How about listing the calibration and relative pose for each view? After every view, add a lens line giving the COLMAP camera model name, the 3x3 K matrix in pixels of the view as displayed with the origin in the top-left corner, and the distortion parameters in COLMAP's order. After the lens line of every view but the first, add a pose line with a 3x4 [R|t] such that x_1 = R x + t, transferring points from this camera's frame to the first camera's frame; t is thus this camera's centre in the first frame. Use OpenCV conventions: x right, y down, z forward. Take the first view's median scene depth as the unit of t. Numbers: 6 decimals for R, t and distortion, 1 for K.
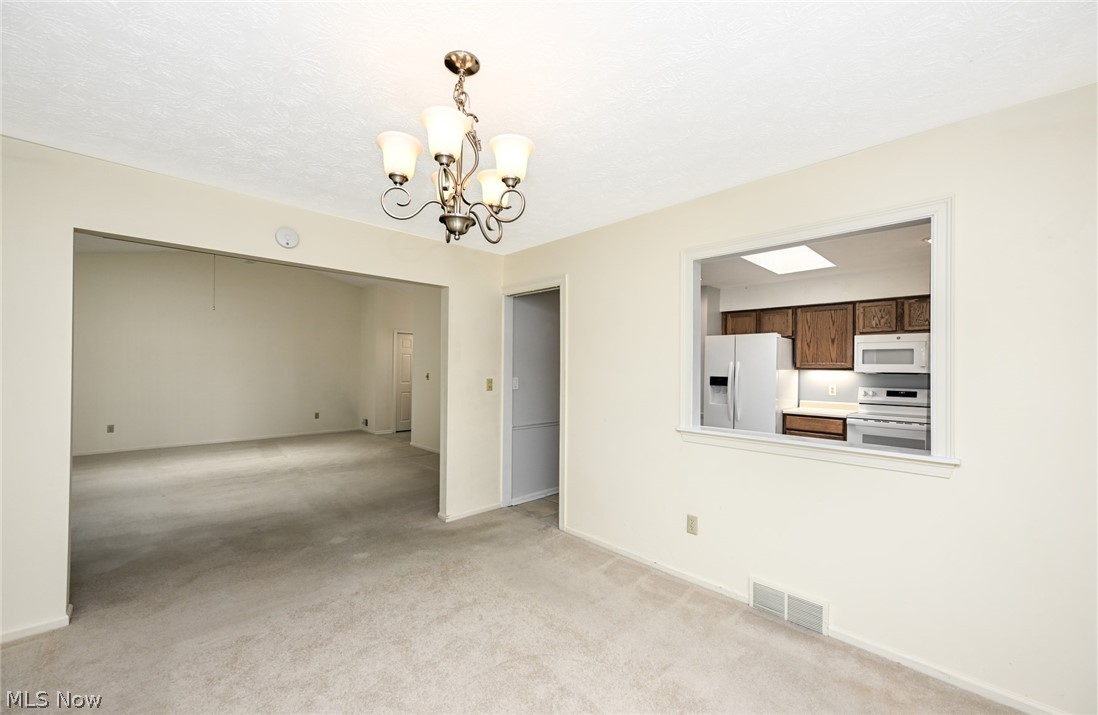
lens RADIAL K [[417.9, 0, 555.6], [0, 417.9, 366.2], [0, 0, 1]] dist [-0.001999, 0.000219]
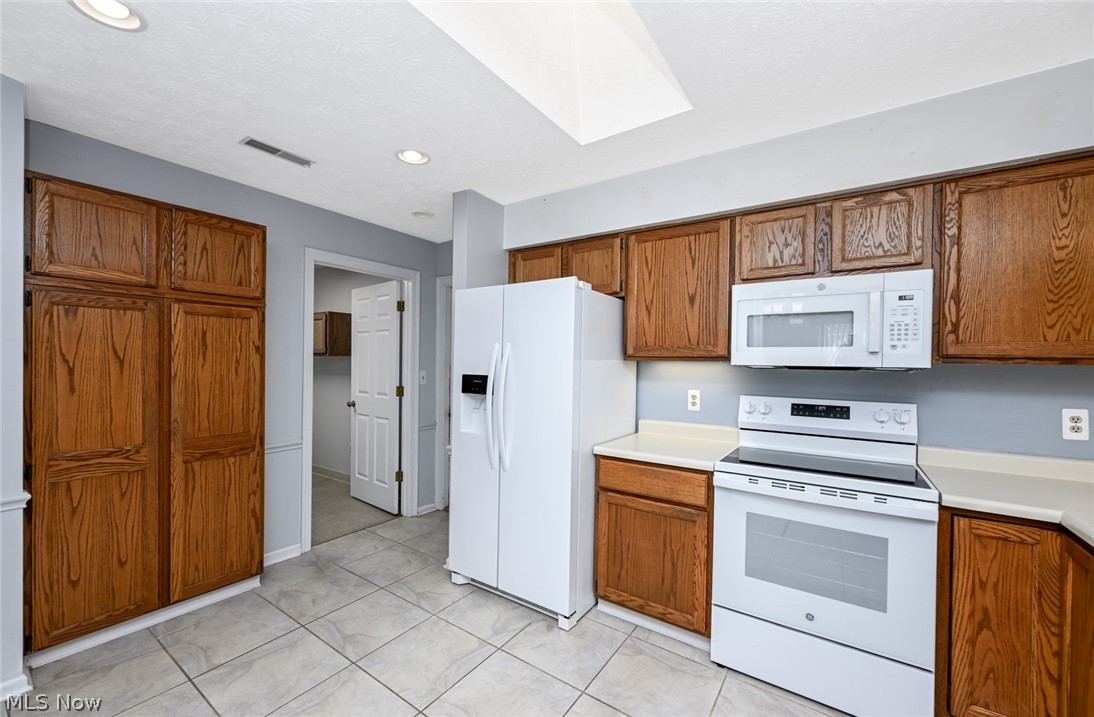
lens RADIAL K [[416.4, 0, 550.7], [0, 416.4, 362.7], [0, 0, 1]] dist [-0.001999, 0.000219]
pose [[0.979994, 0.000515, 0.199025, 0.393951], [-0.002532, 0.999948, 0.009881, 0.006913], [-0.199009, -0.010187, 0.979945, 0.541934]]
